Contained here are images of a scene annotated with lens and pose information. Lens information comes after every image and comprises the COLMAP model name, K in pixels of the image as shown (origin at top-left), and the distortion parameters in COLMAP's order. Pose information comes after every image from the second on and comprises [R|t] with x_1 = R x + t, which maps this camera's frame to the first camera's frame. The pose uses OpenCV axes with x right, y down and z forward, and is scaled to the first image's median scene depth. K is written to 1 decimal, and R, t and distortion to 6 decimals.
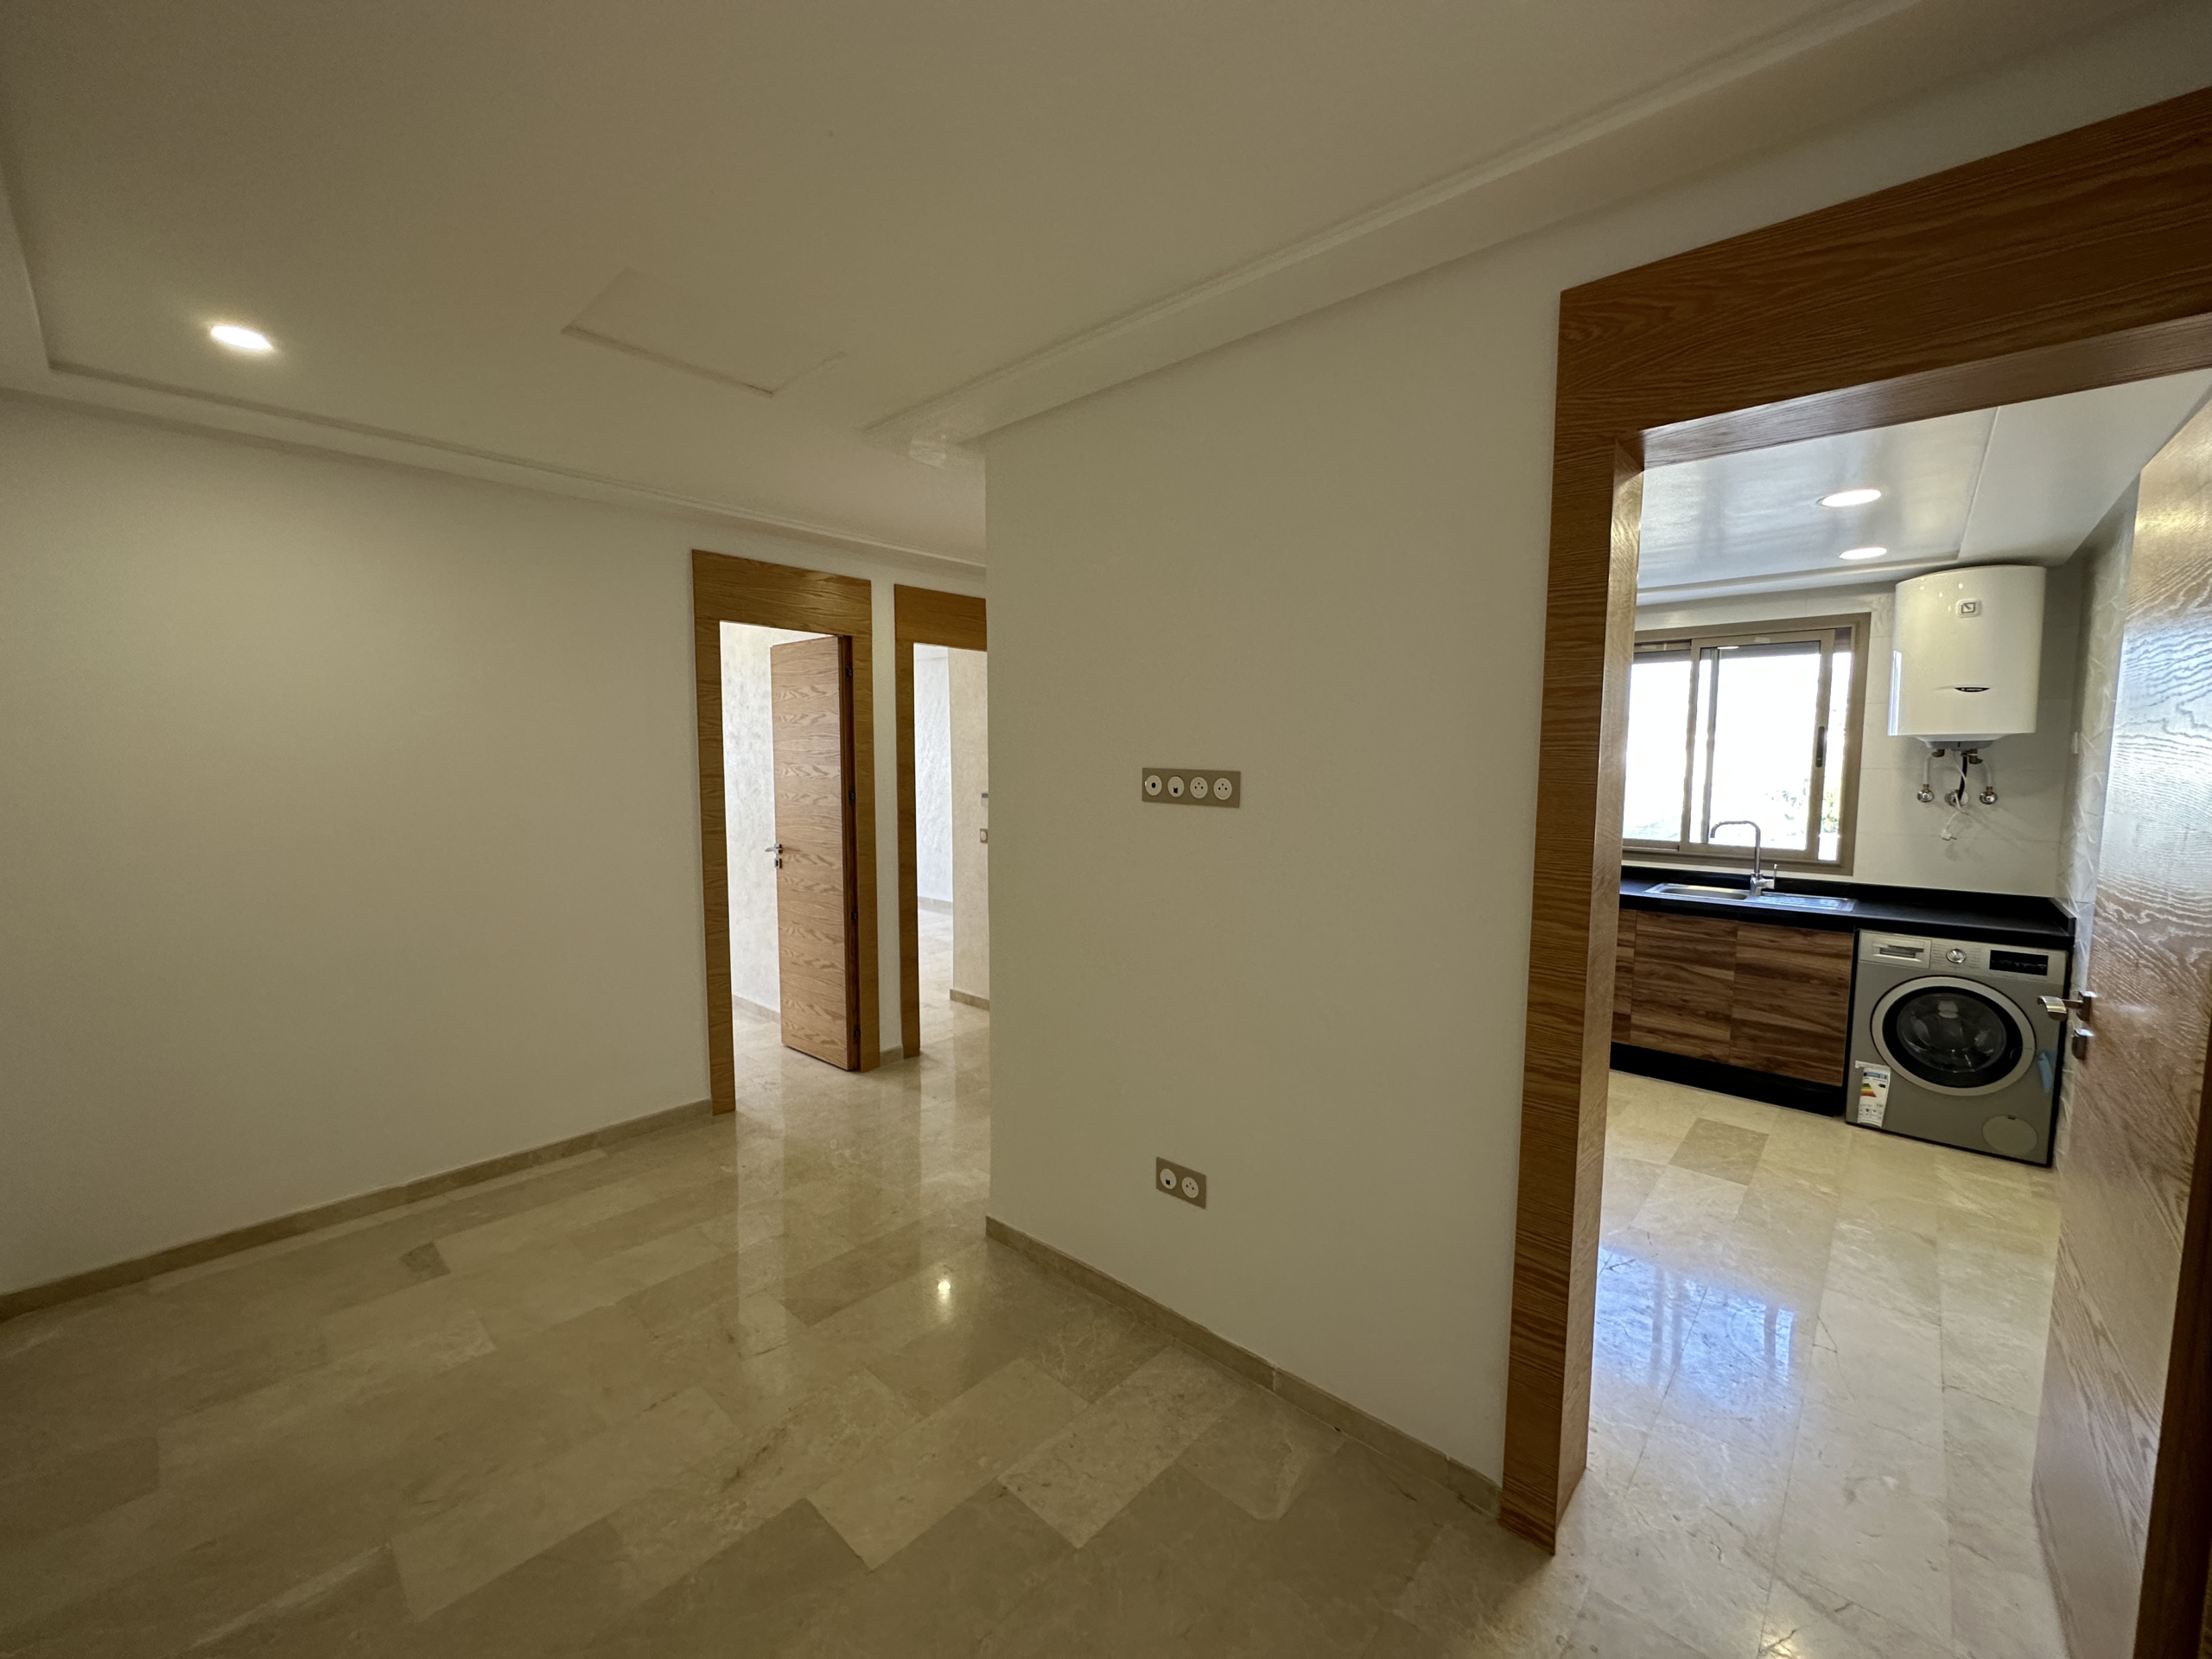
lens RADIAL K [[881.6, 0, 1106.0], [0, 881.6, 822.2], [0, 0, 1]] dist [-0.007570, -0.000176]
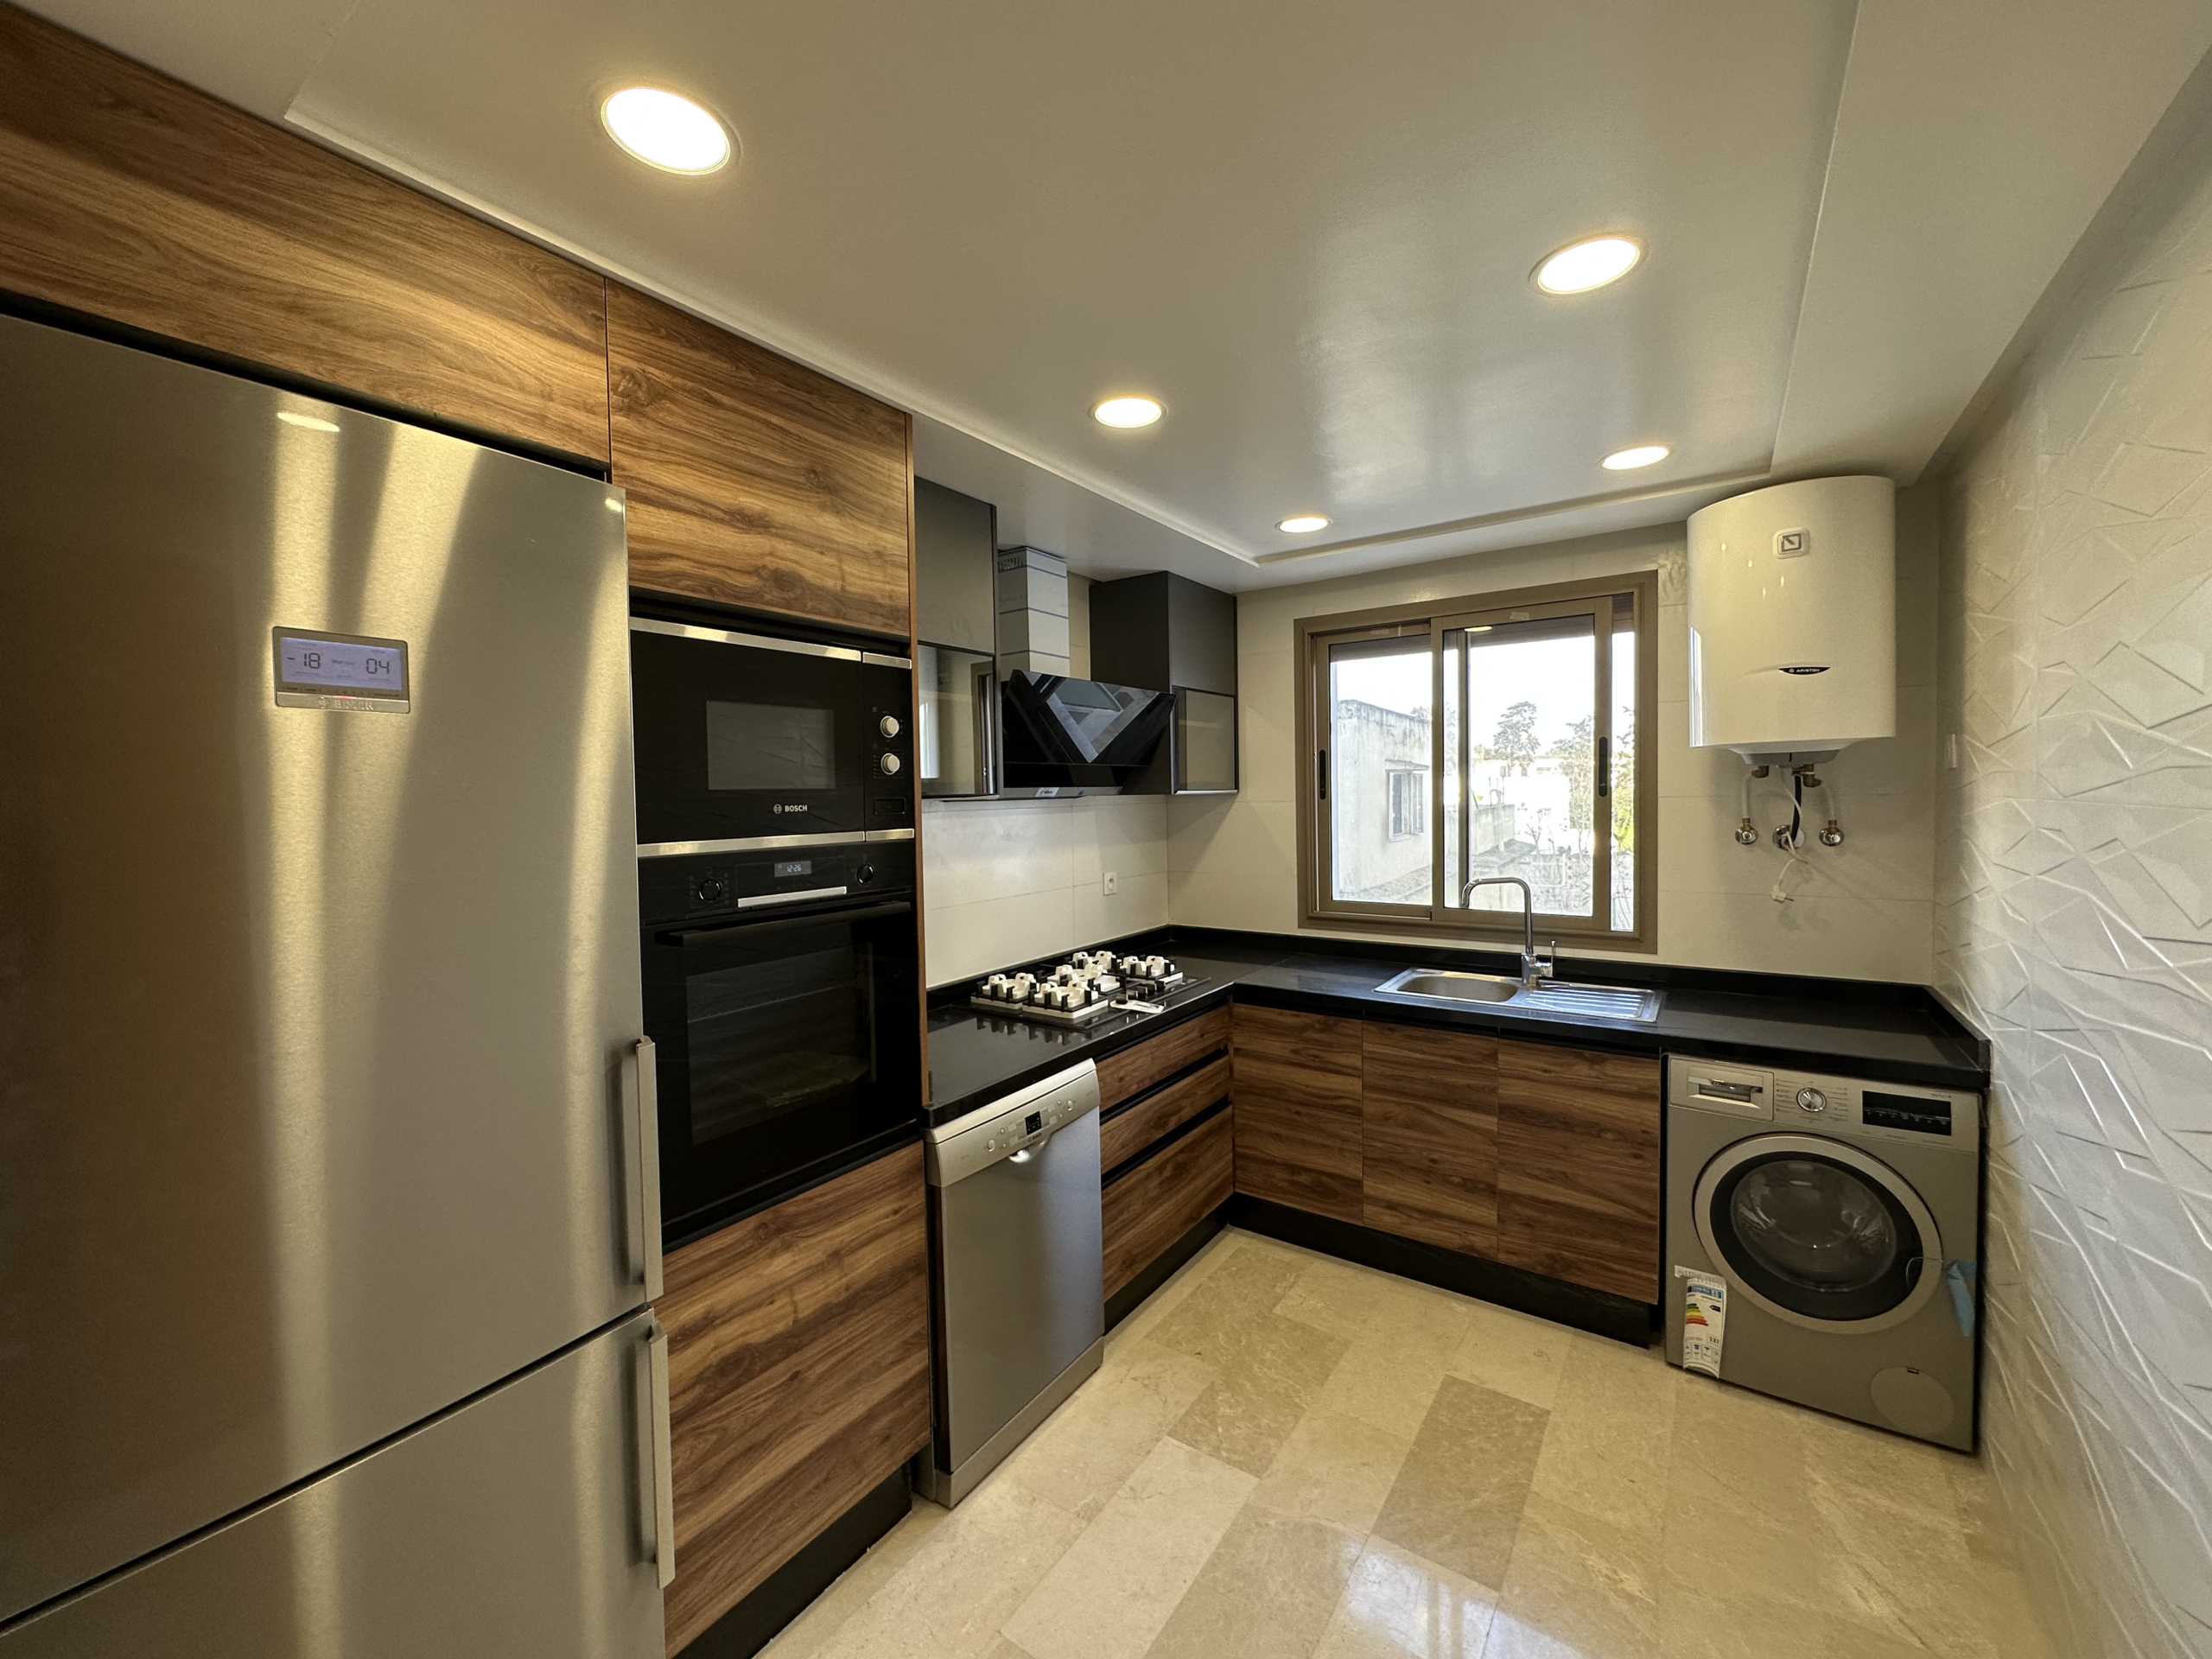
lens RADIAL K [[881.6, 0, 1105.5], [0, 881.6, 820.8], [0, 0, 1]] dist [-0.007570, -0.000176]
pose [[0.990390, -0.032175, 0.134508, 0.373086], [0.037678, 0.998545, -0.038565, -0.035262], [-0.133072, 0.043263, 0.990162, 0.413757]]
